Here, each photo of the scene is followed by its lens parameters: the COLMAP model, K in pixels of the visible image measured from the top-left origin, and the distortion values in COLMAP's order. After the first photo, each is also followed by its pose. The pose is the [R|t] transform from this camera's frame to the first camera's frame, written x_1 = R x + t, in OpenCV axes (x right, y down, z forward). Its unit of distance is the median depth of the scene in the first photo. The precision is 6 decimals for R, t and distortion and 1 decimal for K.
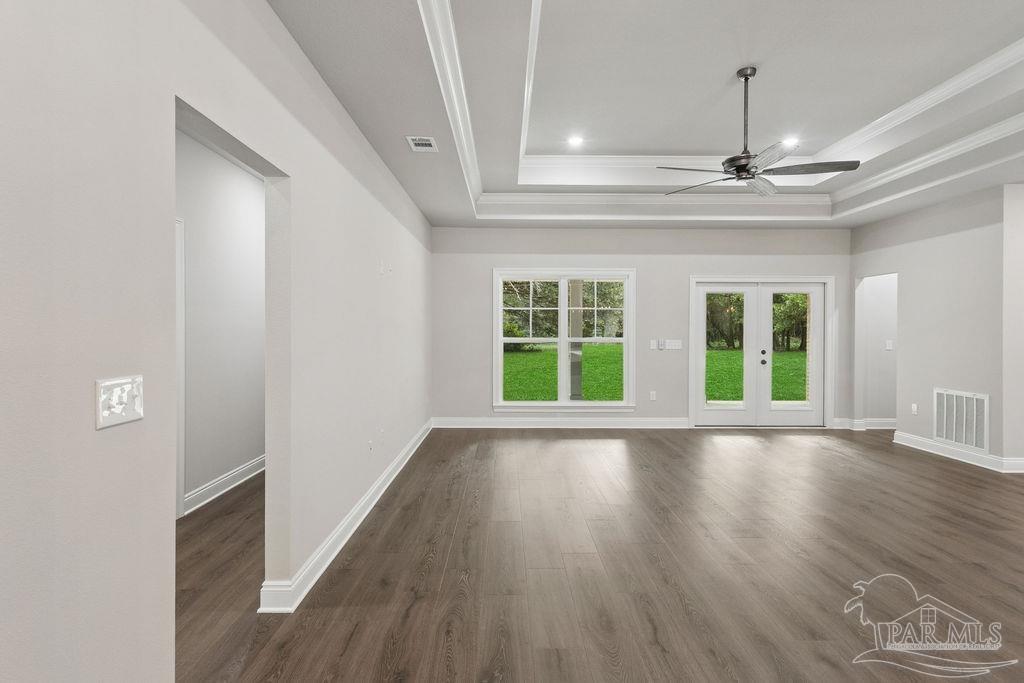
lens RADIAL K [[526.5, 0, 512.2], [0, 526.5, 333.6], [0, 0, 1]] dist [-0.003688, -0.000962]
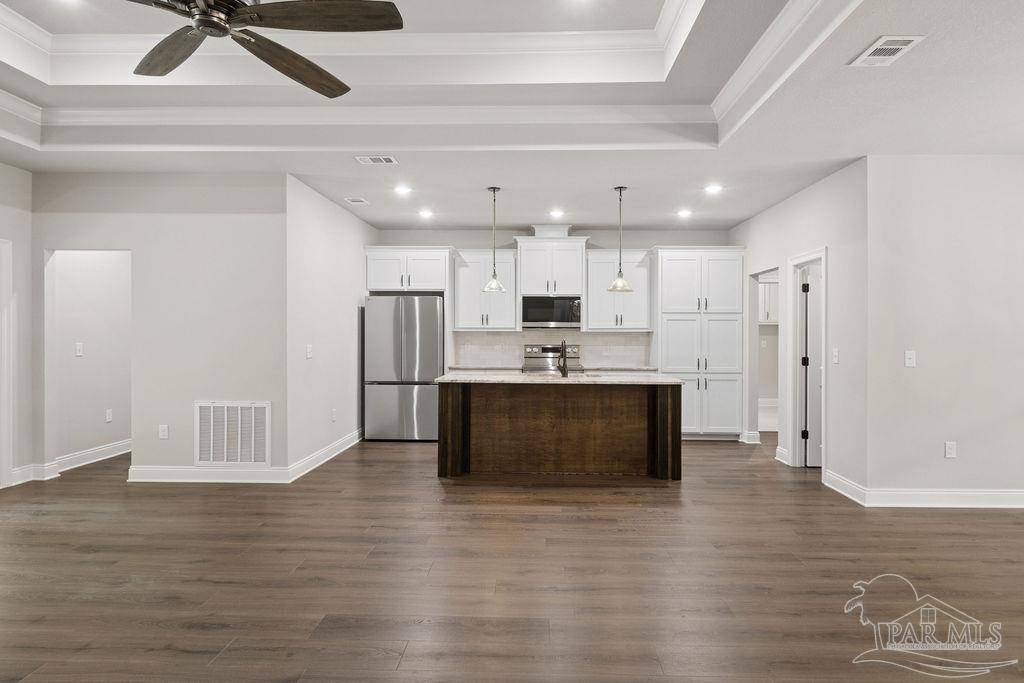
lens RADIAL K [[603.9, 0, 512.0], [0, 603.9, 341.5], [0, 0, 1]] dist [-0.005224, -0.001094]
pose [[0.041678, 0.000601, 0.999131, -0.088394], [-0.001478, 0.999999, -0.000540, 0.011116], [-0.999130, -0.001455, 0.041679, 0.427747]]
